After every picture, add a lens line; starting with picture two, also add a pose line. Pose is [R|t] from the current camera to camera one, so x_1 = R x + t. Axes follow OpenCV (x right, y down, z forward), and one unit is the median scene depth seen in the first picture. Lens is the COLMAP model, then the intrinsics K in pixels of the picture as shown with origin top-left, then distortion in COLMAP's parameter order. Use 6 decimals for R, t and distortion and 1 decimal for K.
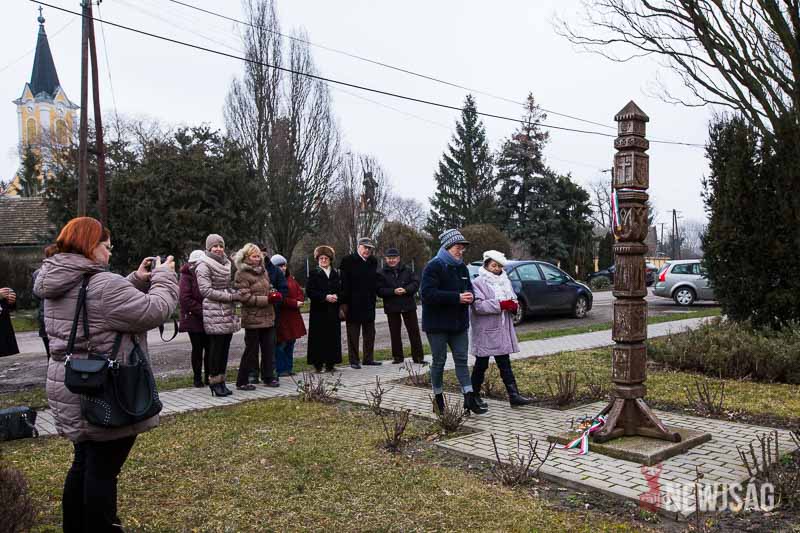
lens RADIAL K [[699.8, 0, 460.9], [0, 699.8, 306.9], [0, 0, 1]] dist [-0.024891, 0.085293]
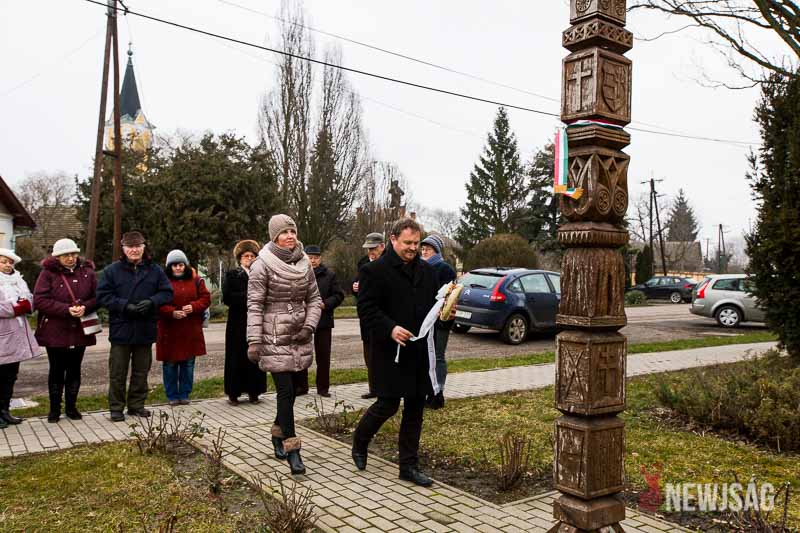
lens RADIAL K [[662.5, 0, 397.0], [0, 662.5, 270.3], [0, 0, 1]] dist [-0.004968, 0.082588]
pose [[0.987100, 0.023734, -0.158336, 0.054862], [-0.034296, 0.997340, -0.064314, -0.006300], [0.156389, 0.068915, 0.985288, 0.151118]]
